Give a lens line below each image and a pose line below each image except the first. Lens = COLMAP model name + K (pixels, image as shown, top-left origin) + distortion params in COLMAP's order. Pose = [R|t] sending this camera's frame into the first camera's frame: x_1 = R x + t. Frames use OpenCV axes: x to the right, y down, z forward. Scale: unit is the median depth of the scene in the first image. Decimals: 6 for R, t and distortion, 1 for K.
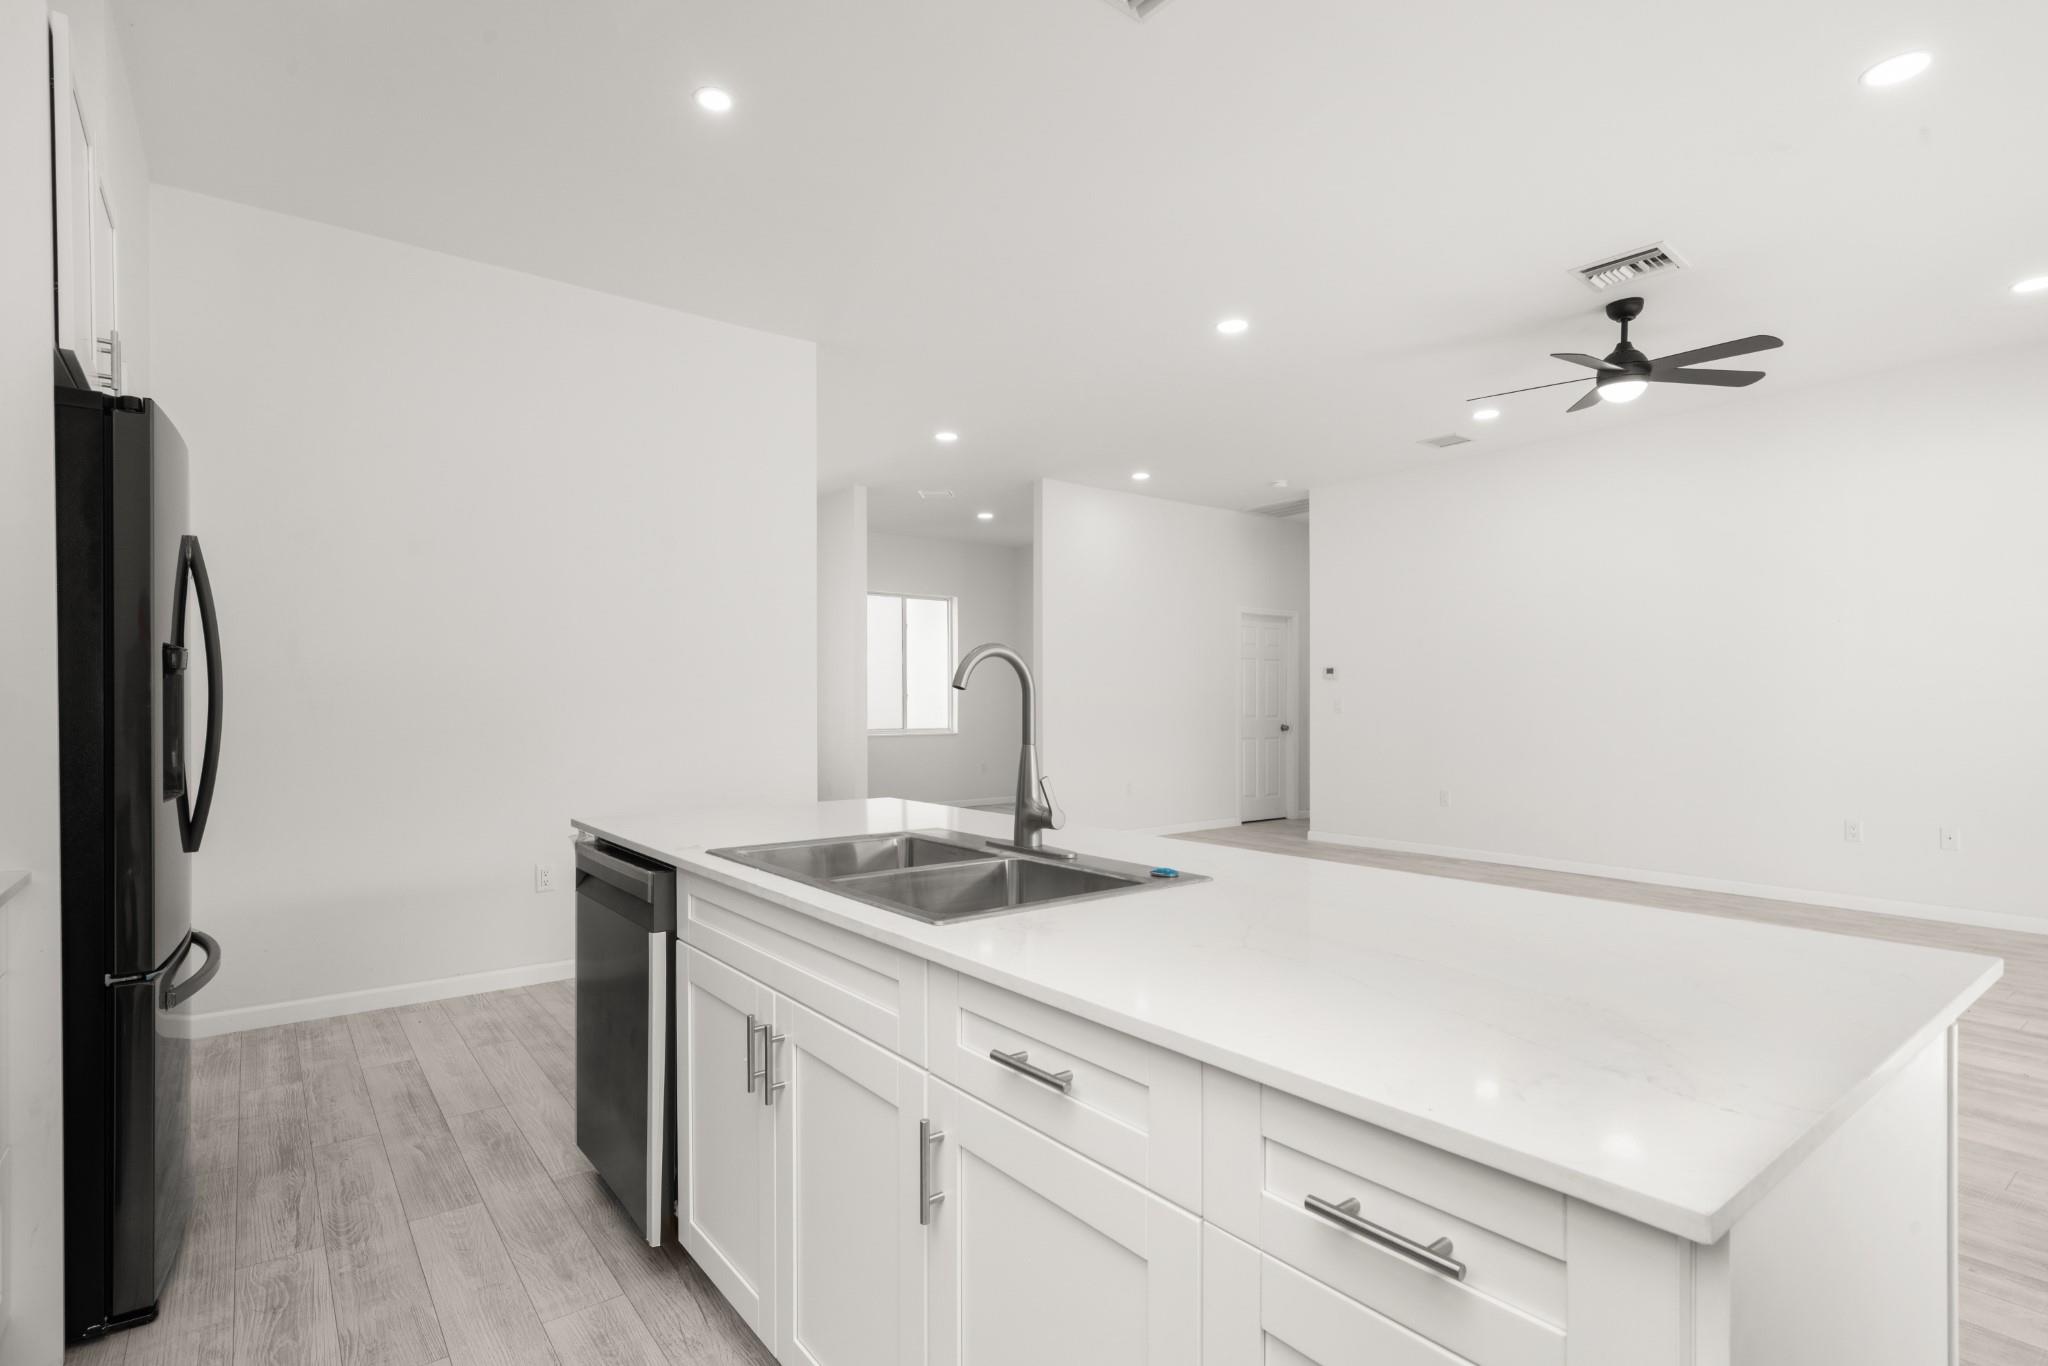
lens RADIAL K [[972.0, 0, 1018.3], [0, 972.0, 702.5], [0, 0, 1]] dist [0.007722, -0.000444]
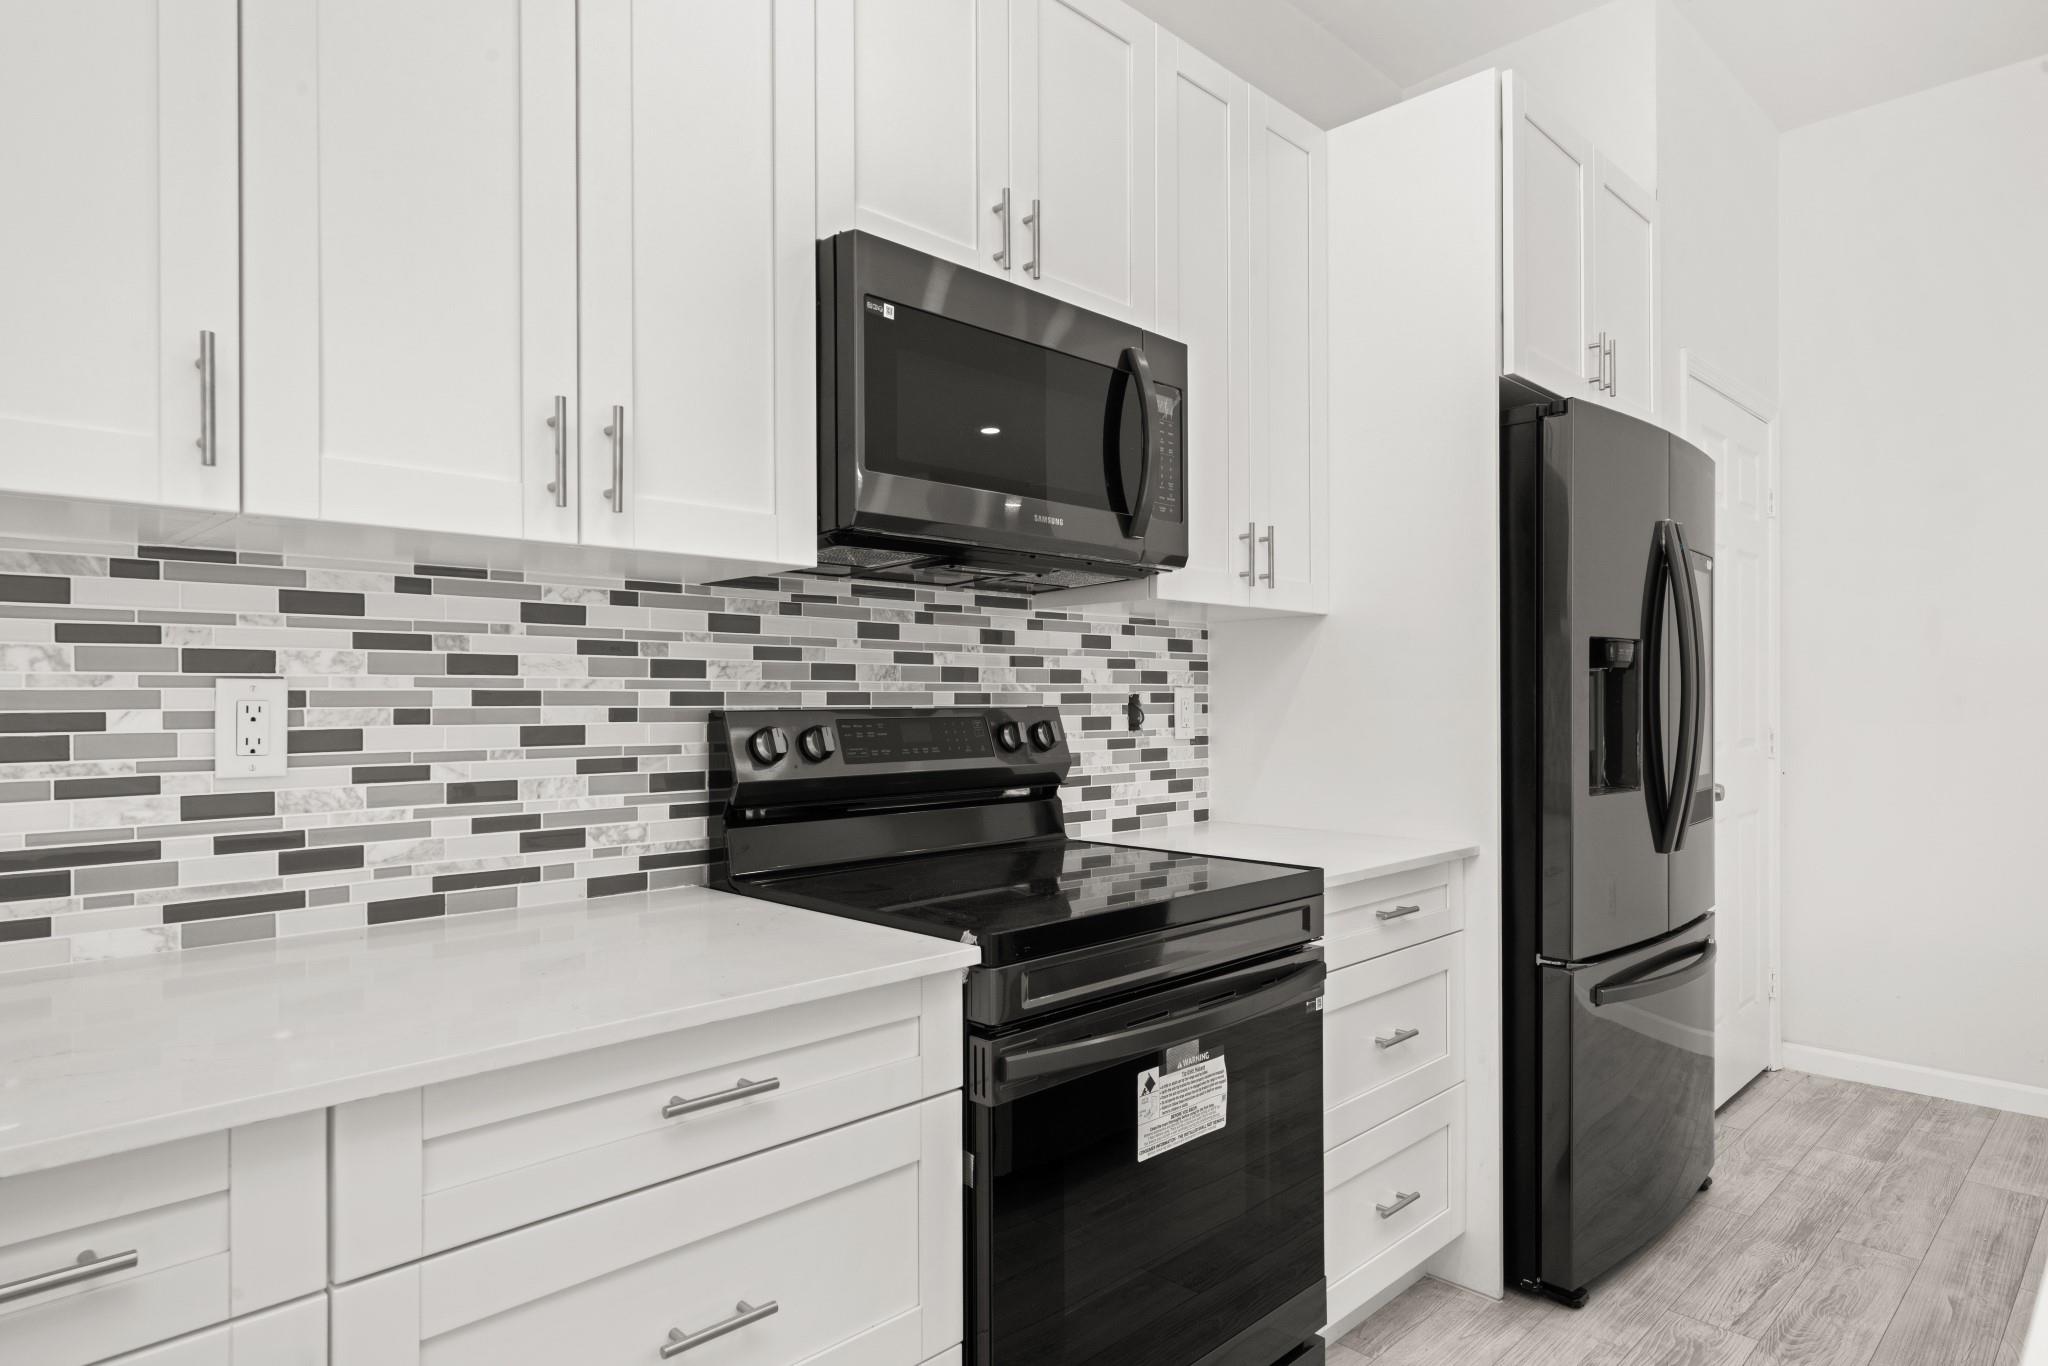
lens RADIAL K [[1197.4, 0, 1015.1], [0, 1197.4, 694.2], [0, 0, 1]] dist [0.004321, 0.002867]
pose [[0.122735, -0.007159, -0.992414, 0.177684], [0.008374, 0.999946, -0.006177, 0.000523], [0.992404, -0.007552, 0.122789, 0.178204]]
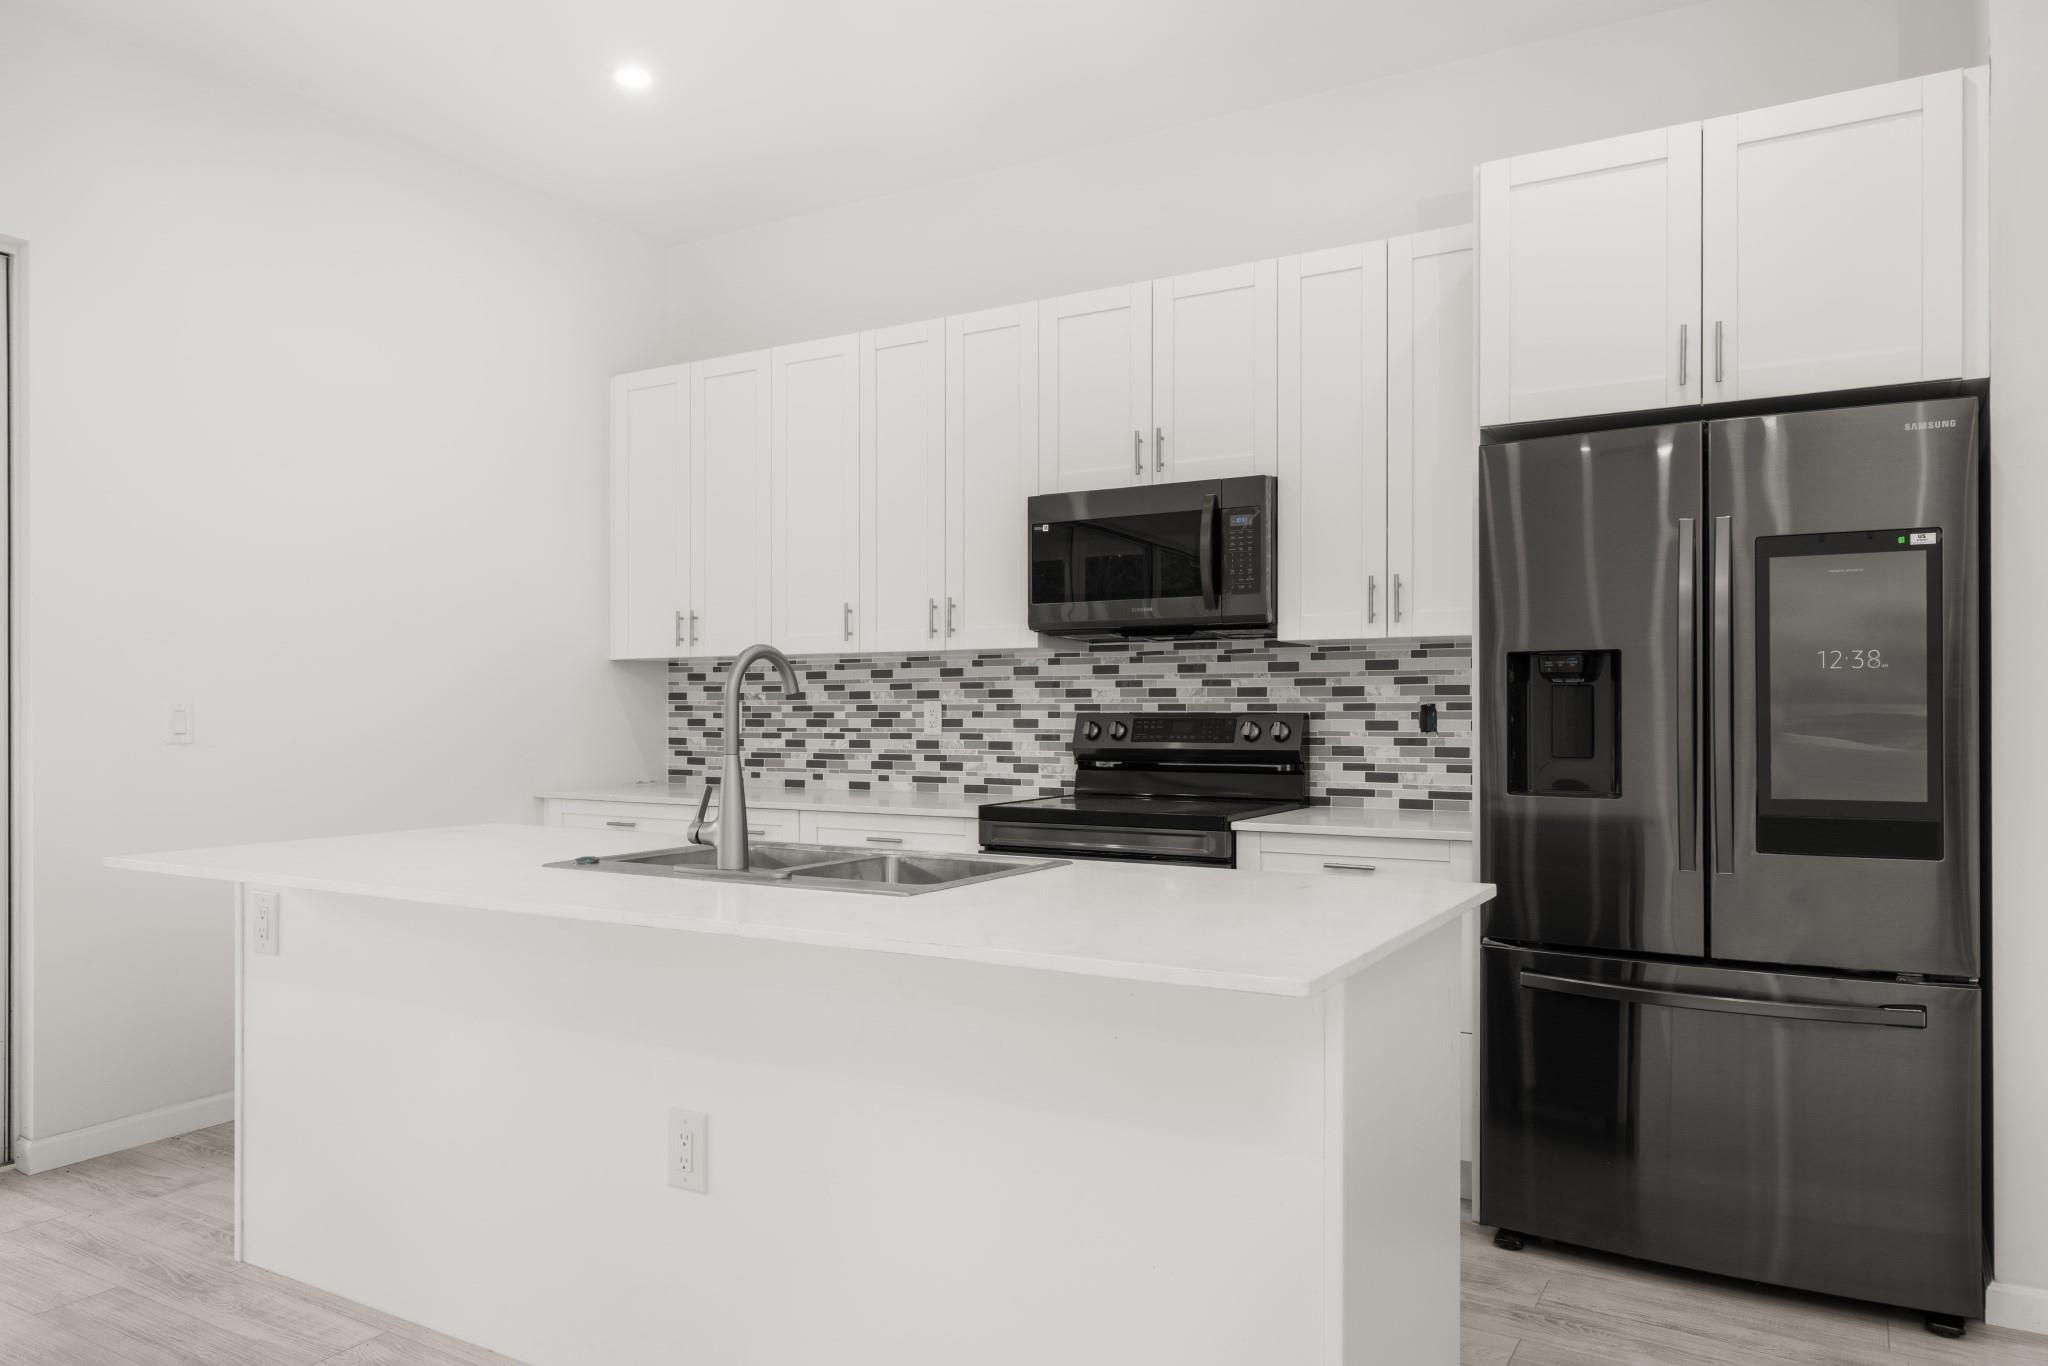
lens RADIAL K [[1390.3, 0, 1015.7], [0, 1390.3, 706.7], [0, 0, 1]] dist [0.008178, 0.001727]
pose [[-0.932592, 0.003658, -0.360913, 0.147933], [0.004797, 0.999986, -0.002260, -0.000102], [0.360900, -0.003839, -0.932597, 1.491460]]
